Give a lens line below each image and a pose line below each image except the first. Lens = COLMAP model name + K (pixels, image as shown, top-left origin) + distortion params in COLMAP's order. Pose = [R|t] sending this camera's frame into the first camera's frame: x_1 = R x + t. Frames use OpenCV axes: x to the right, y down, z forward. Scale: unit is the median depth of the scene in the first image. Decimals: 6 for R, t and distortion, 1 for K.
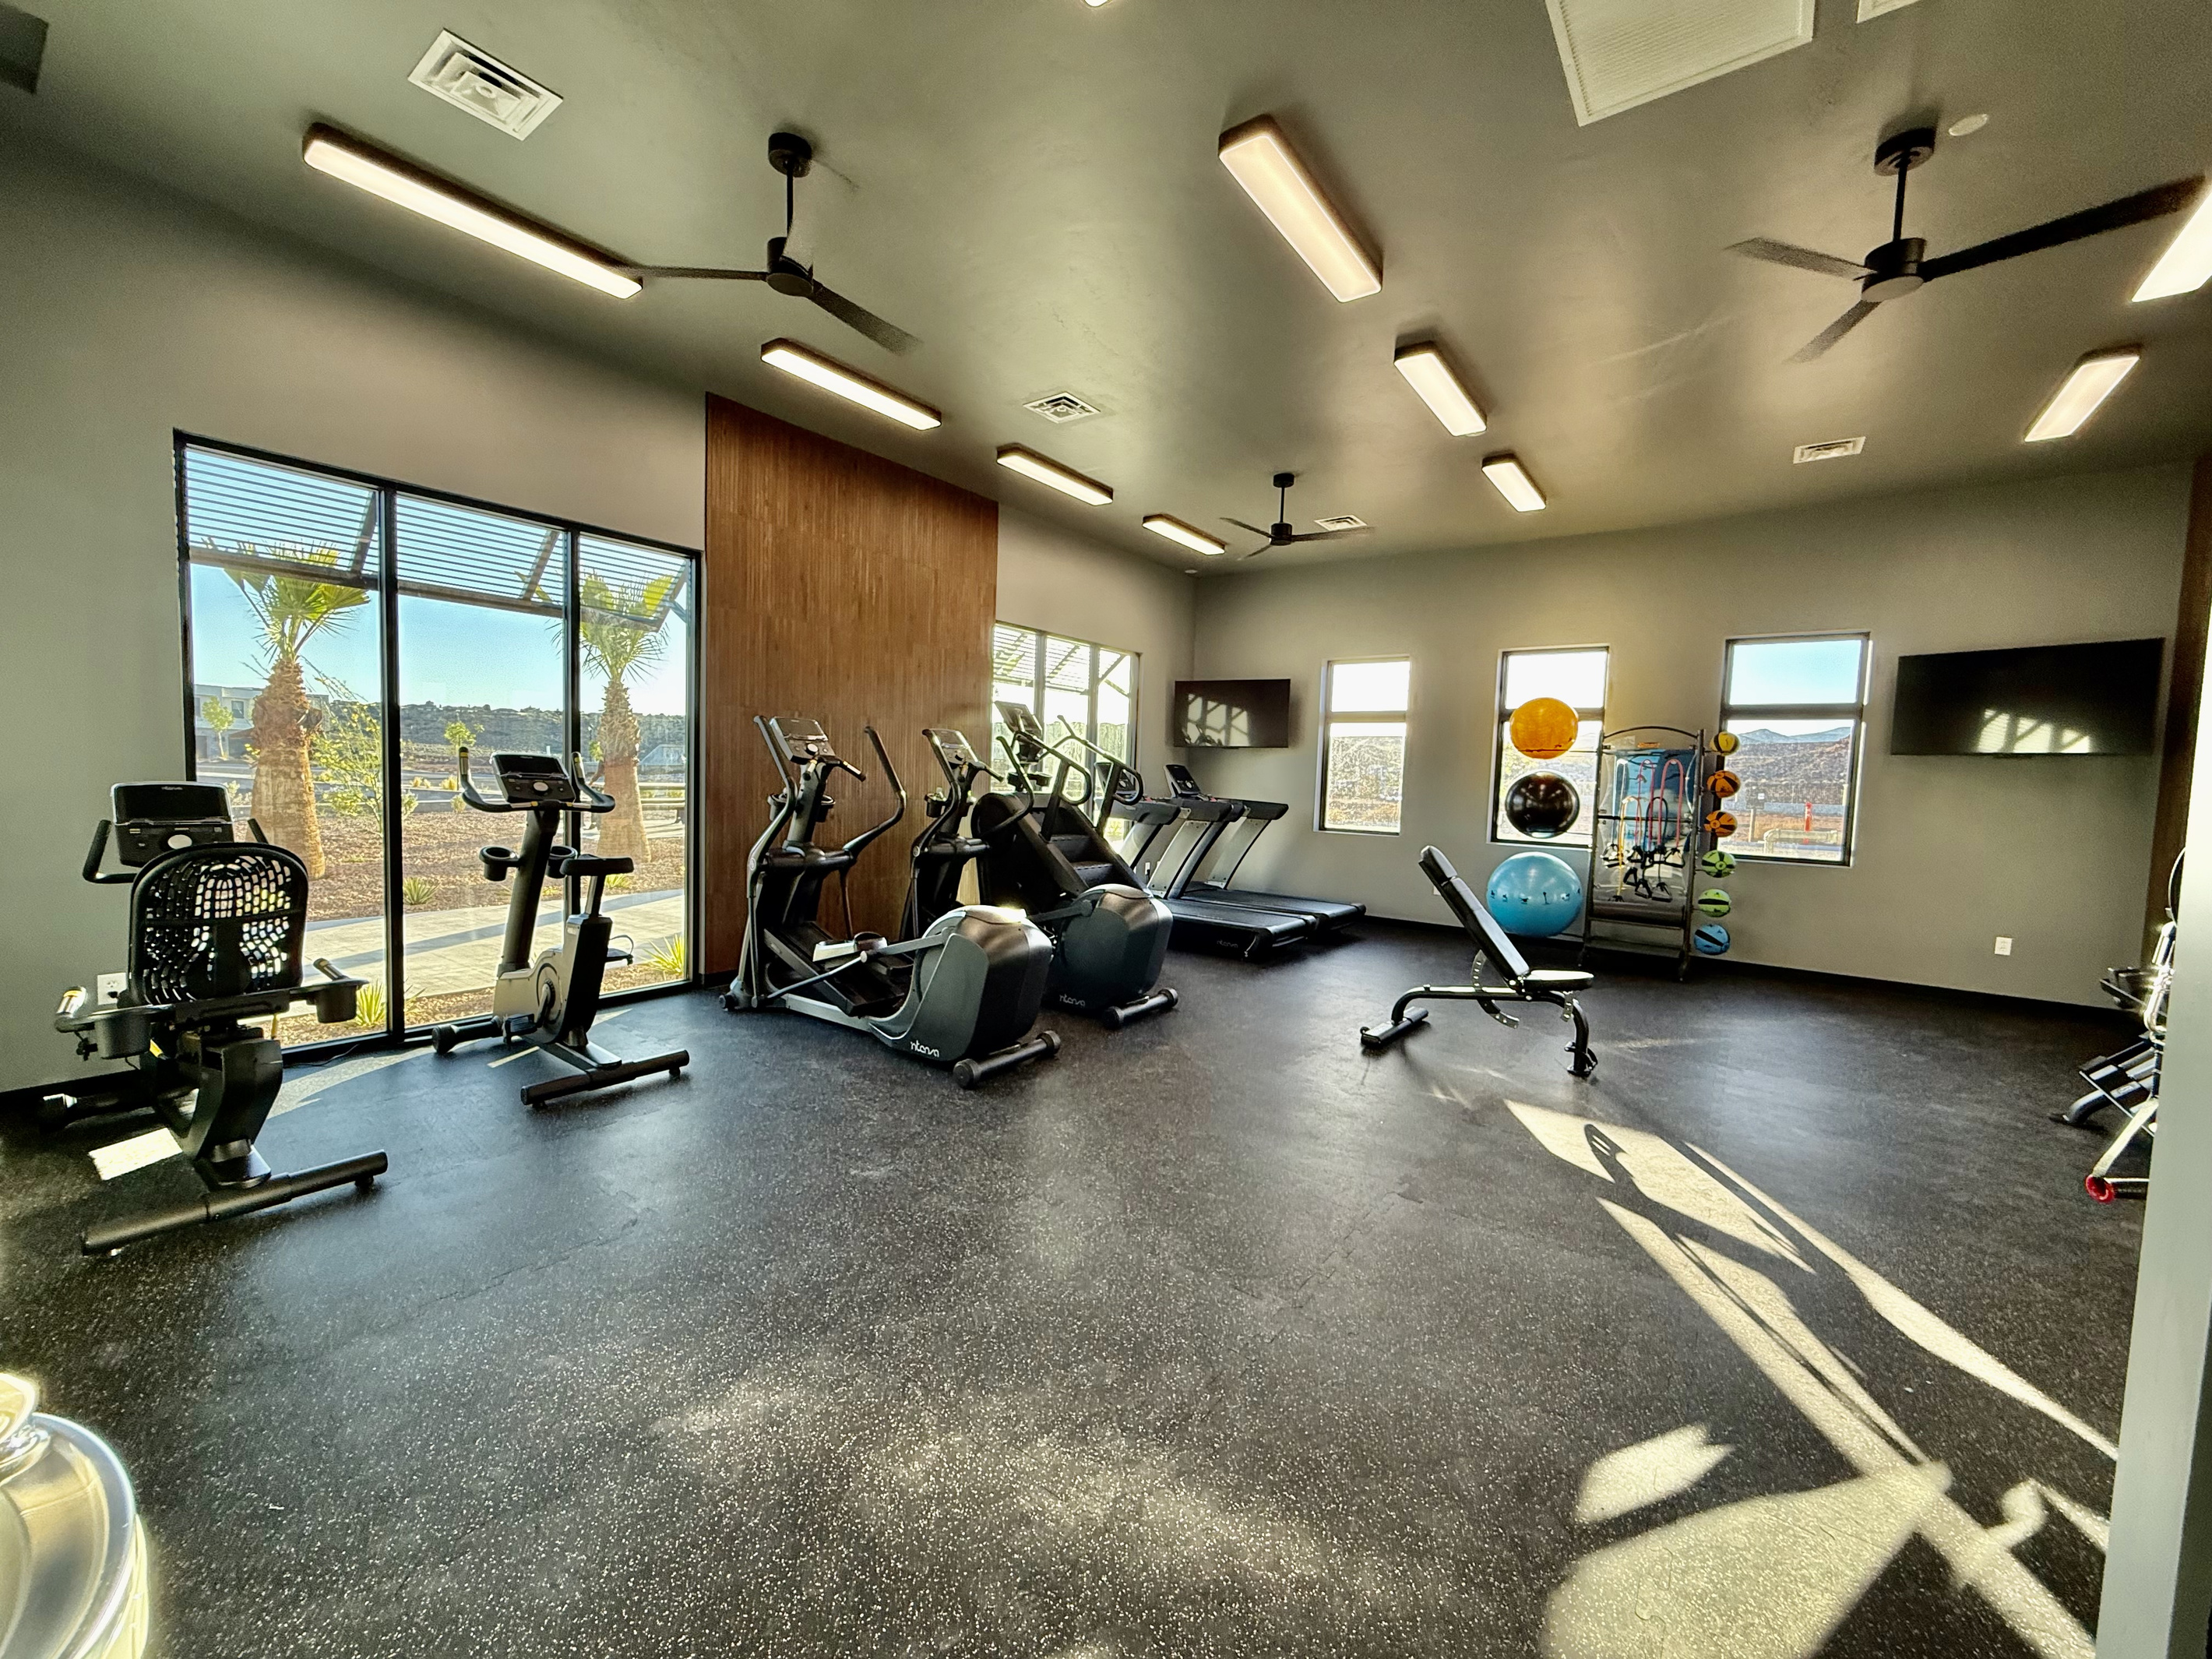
lens RADIAL K [[877.3, 0, 1097.2], [0, 877.3, 829.0], [0, 0, 1]] dist [-0.002666, -0.000144]
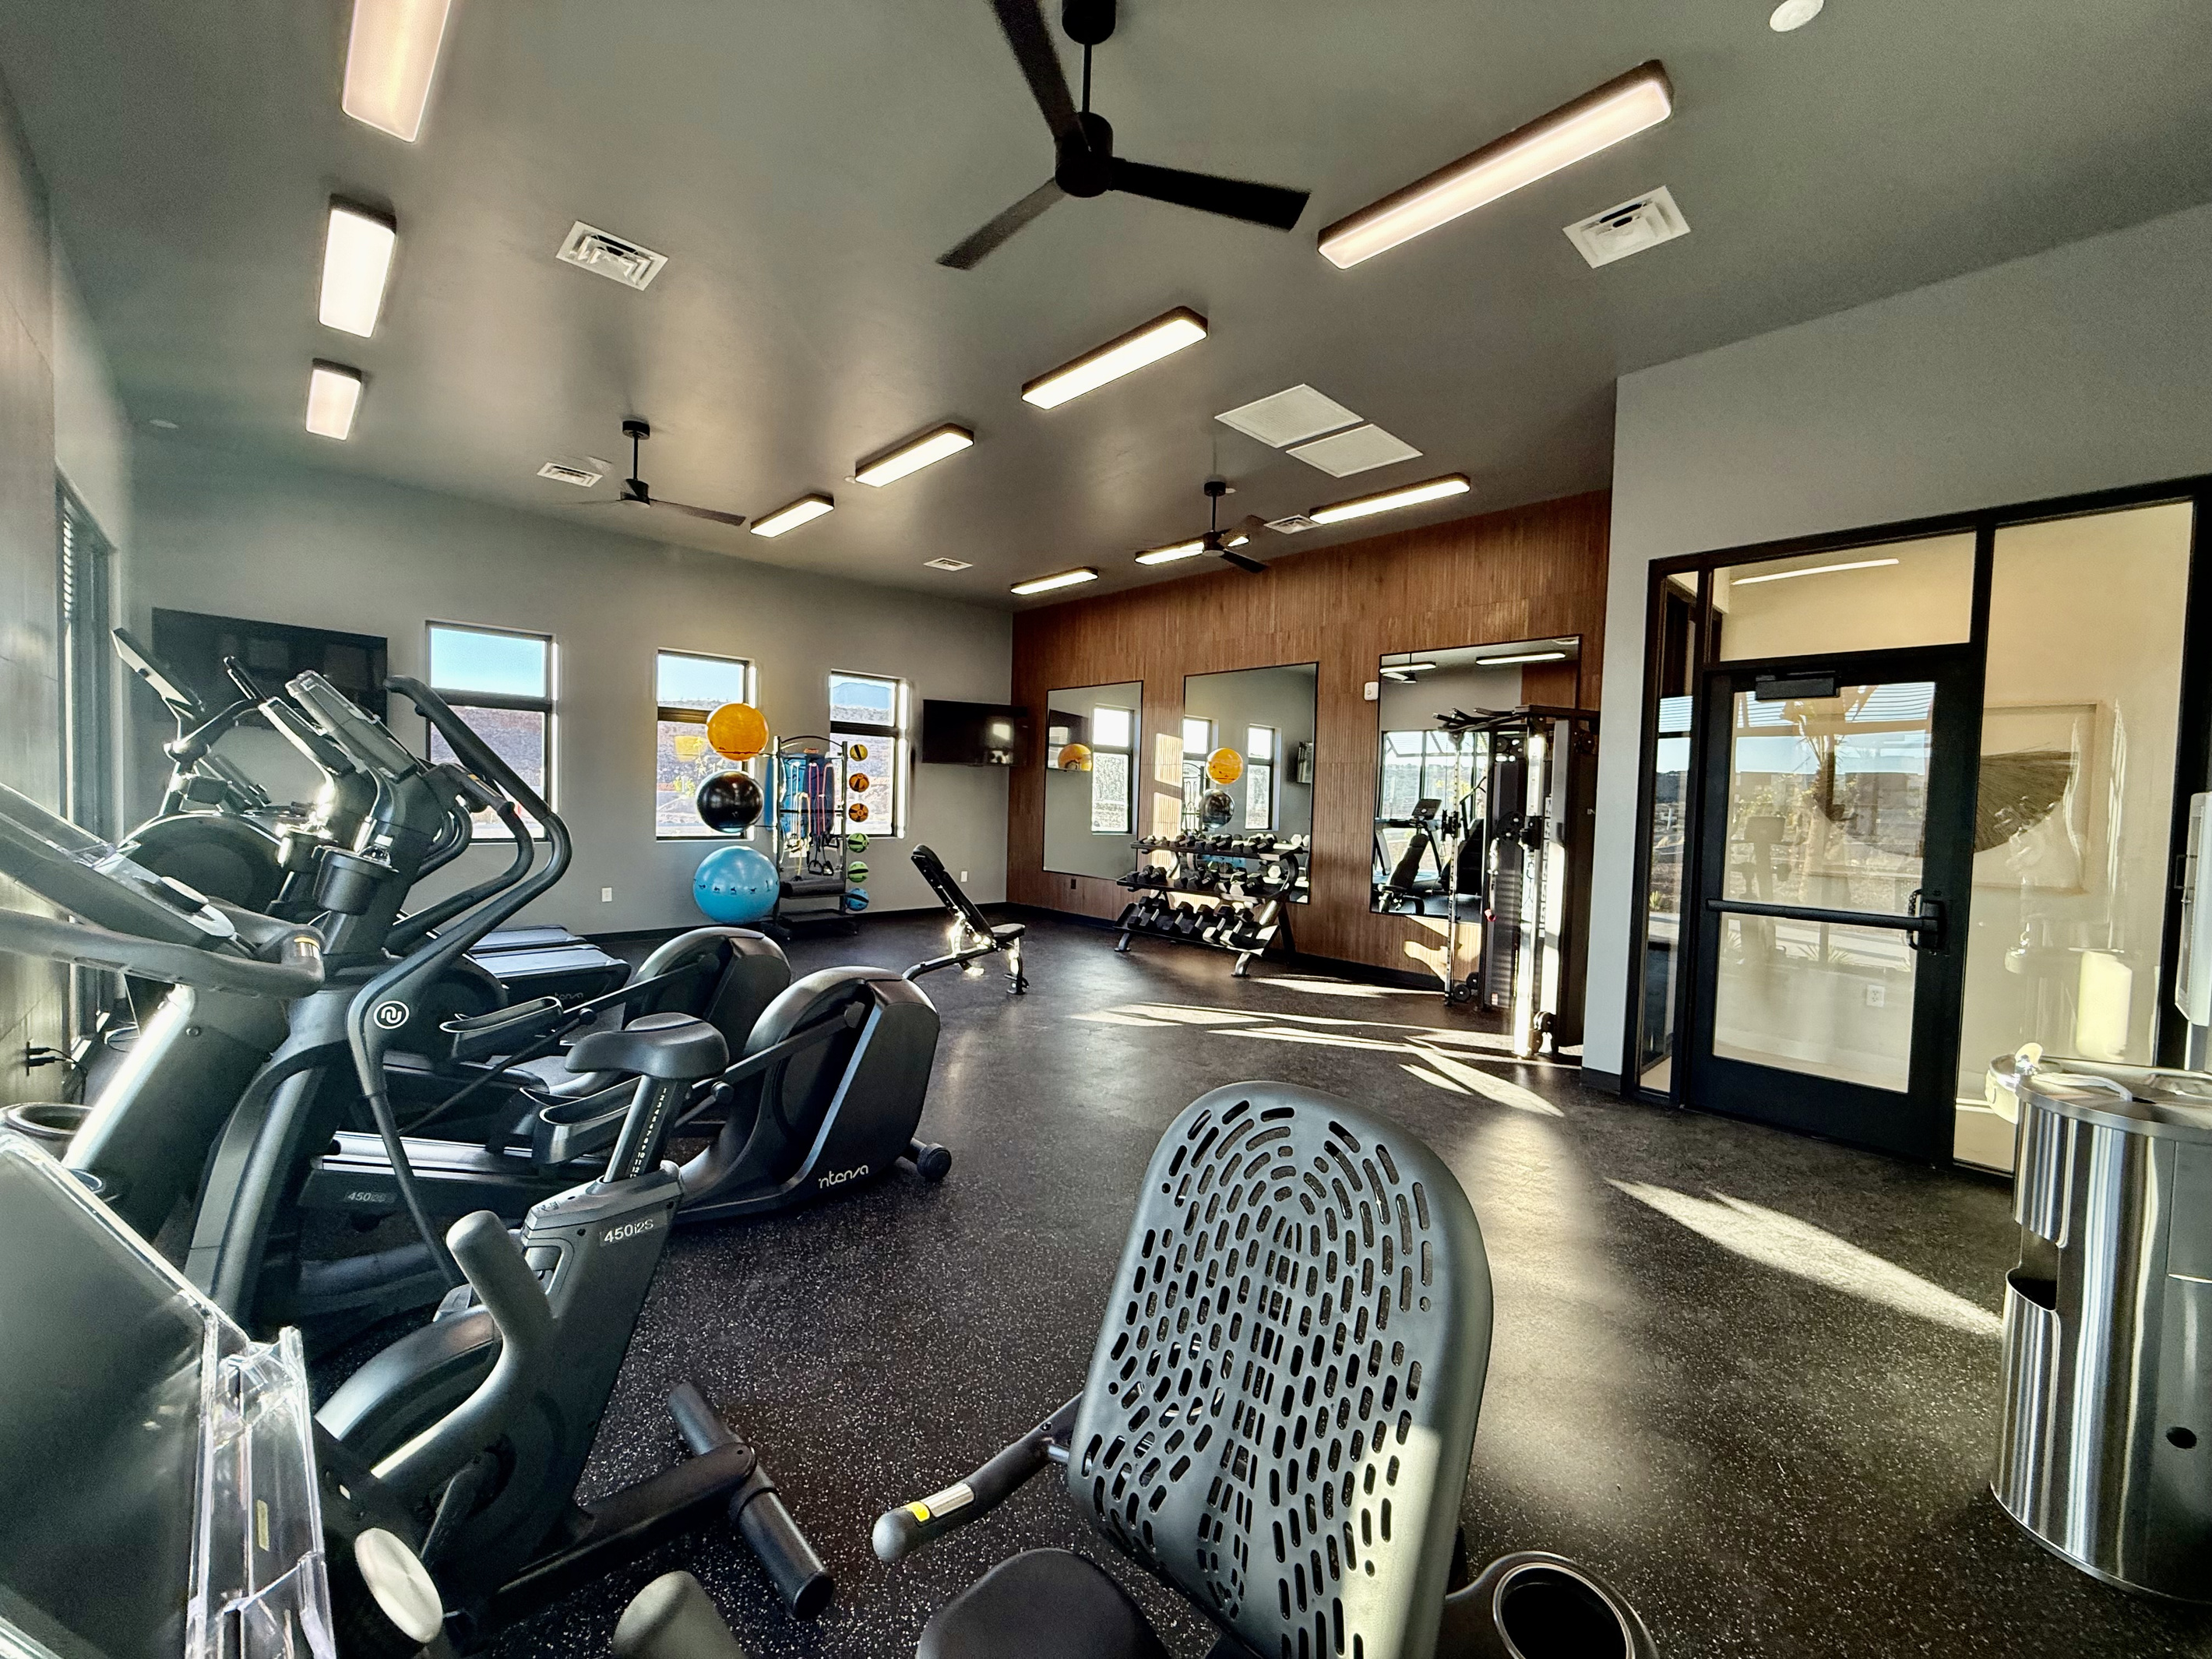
lens RADIAL K [[877.3, 0, 1097.2], [0, 877.3, 829.0], [0, 0, 1]] dist [-0.002666, -0.000144]
pose [[0.169302, -0.064440, 0.983455, -0.552996], [0.040164, 0.997482, 0.058445, -0.045069], [-0.984745, 0.029605, 0.171464, 0.425576]]
